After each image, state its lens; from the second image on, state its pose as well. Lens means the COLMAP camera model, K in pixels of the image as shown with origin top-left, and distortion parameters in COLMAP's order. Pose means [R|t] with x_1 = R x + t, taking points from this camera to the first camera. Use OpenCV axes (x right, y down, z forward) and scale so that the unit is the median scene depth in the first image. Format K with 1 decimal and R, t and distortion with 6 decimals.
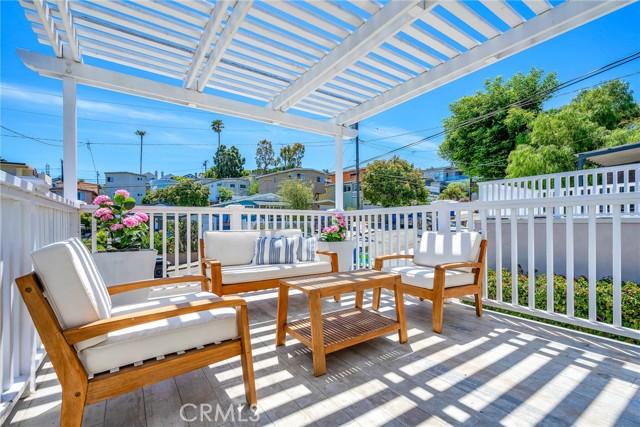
lens RADIAL K [[282.6, 0, 314.9], [0, 282.6, 224.6], [0, 0, 1]] dist [0.007162, -0.001088]
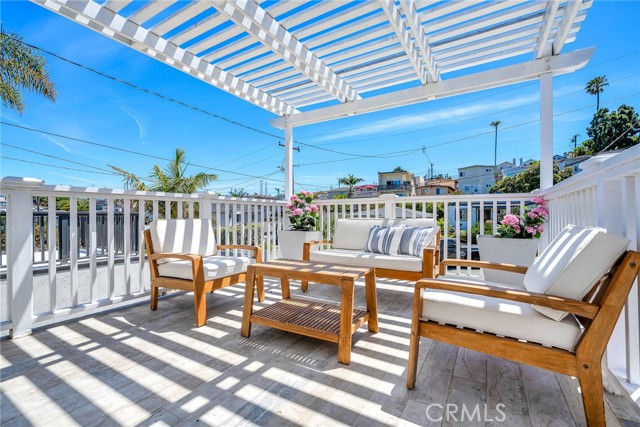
lens RADIAL K [[282.6, 0, 330.7], [0, 282.6, 219.8], [0, 0, 1]] dist [0.007162, -0.001088]
pose [[0.441967, 0.019833, -0.896812, 0.130979], [-0.003315, 0.999785, 0.020476, 0.000702], [0.897025, -0.006077, 0.441937, 0.082783]]
